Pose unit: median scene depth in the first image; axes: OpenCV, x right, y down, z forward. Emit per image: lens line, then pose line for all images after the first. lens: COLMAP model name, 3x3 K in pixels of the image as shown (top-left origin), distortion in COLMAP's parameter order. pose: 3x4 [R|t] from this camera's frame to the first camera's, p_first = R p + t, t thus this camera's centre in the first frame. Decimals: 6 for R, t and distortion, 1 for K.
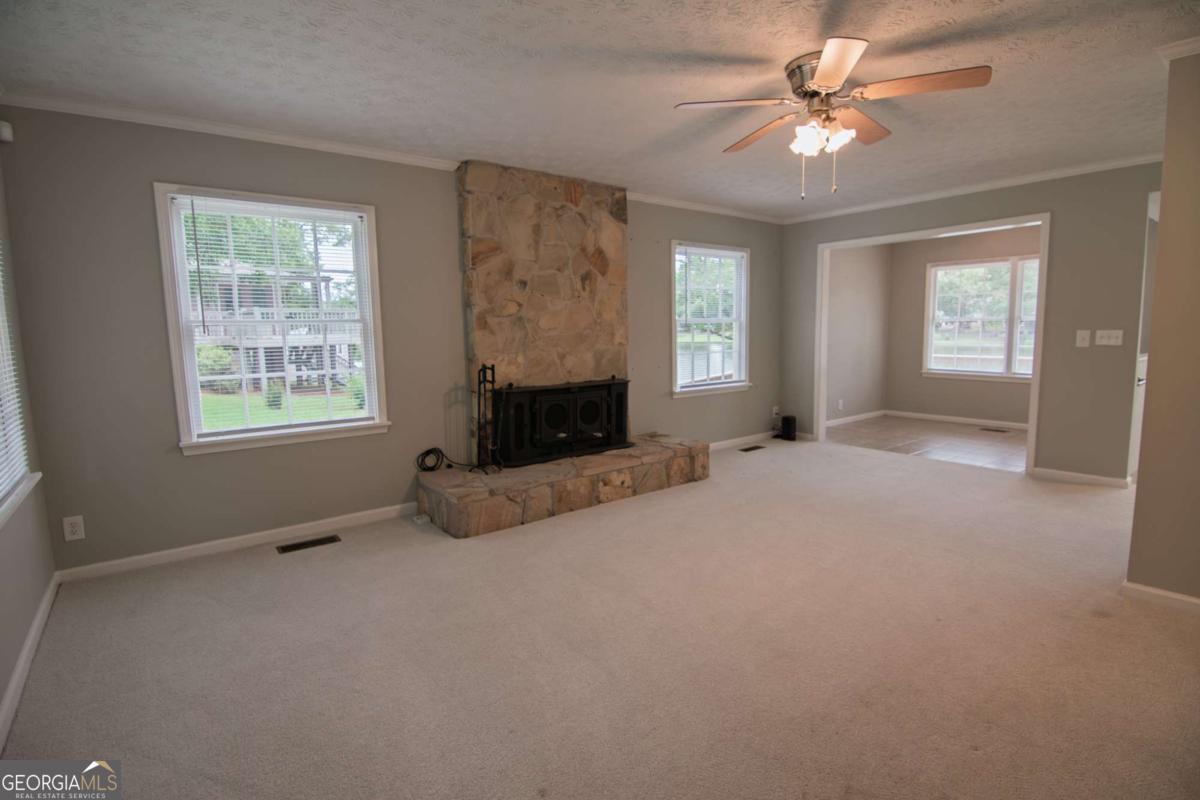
lens RADIAL K [[581.4, 0, 609.1], [0, 581.4, 397.3], [0, 0, 1]] dist [-0.002570, -0.012341]
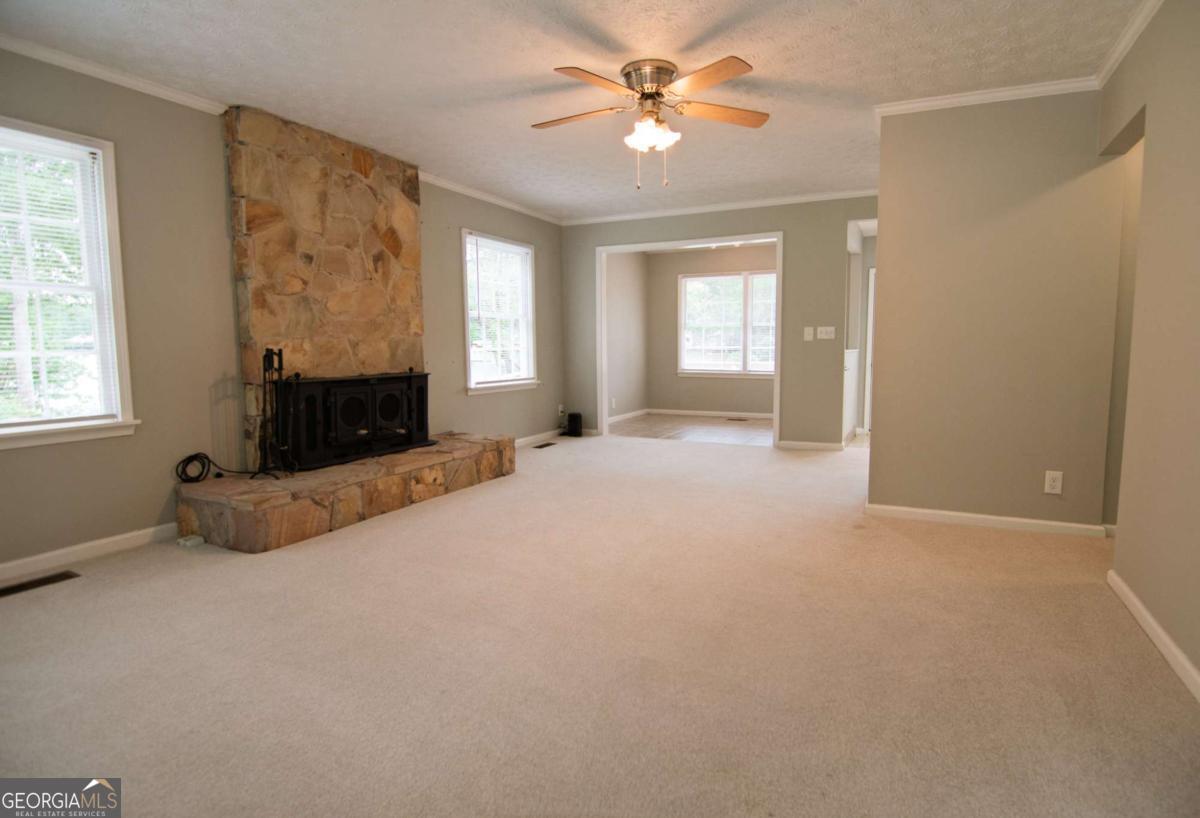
lens RADIAL K [[624.1, 0, 625.5], [0, 624.1, 404.0], [0, 0, 1]] dist [-0.001252, -0.016090]
pose [[0.894515, -0.031982, 0.445892, -0.140840], [0.043520, 0.998930, -0.015658, 0.053434], [-0.444915, 0.033411, 0.894950, -0.028430]]
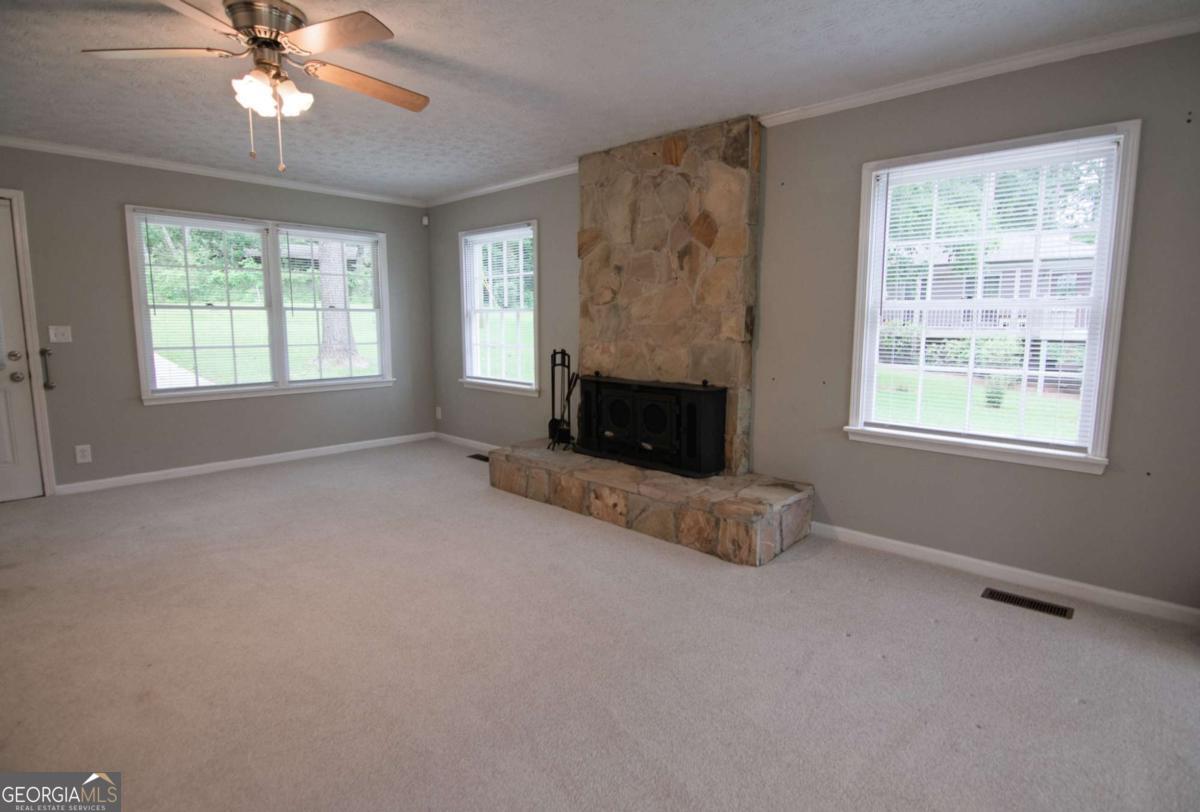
lens RADIAL K [[594.2, 0, 622.7], [0, 594.2, 406.9], [0, 0, 1]] dist [-0.015845, -0.000841]
pose [[0.169902, 0.149375, -0.974074, 0.801103], [-0.127818, 0.983436, 0.128516, -0.096146], [0.977137, 0.102669, 0.186180, 0.819132]]
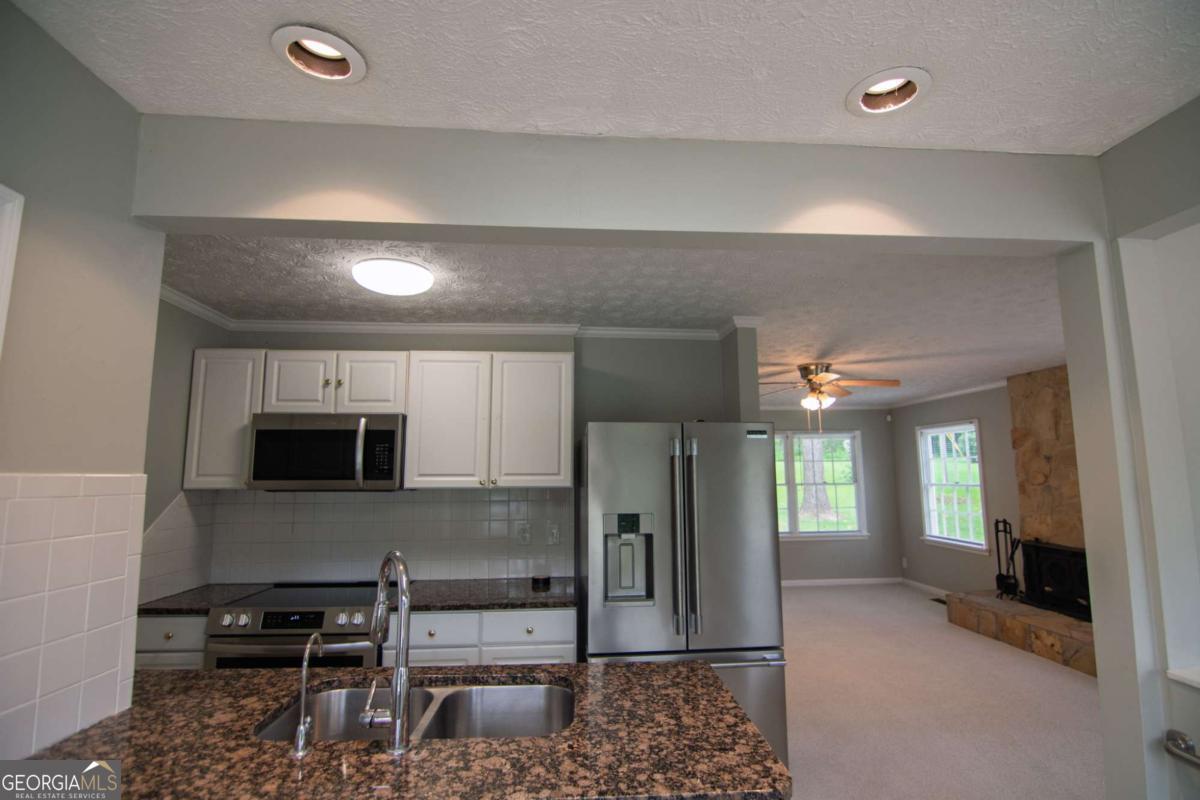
lens RADIAL K [[581.4, 0, 609.1], [0, 581.4, 397.3], [0, 0, 1]] dist [-0.002570, -0.012341]
pose [[-0.554322, -0.090550, -0.827362, 1.348137], [-0.083575, 0.995096, -0.052913, -0.175690], [0.828095, 0.039816, -0.559172, 0.877271]]
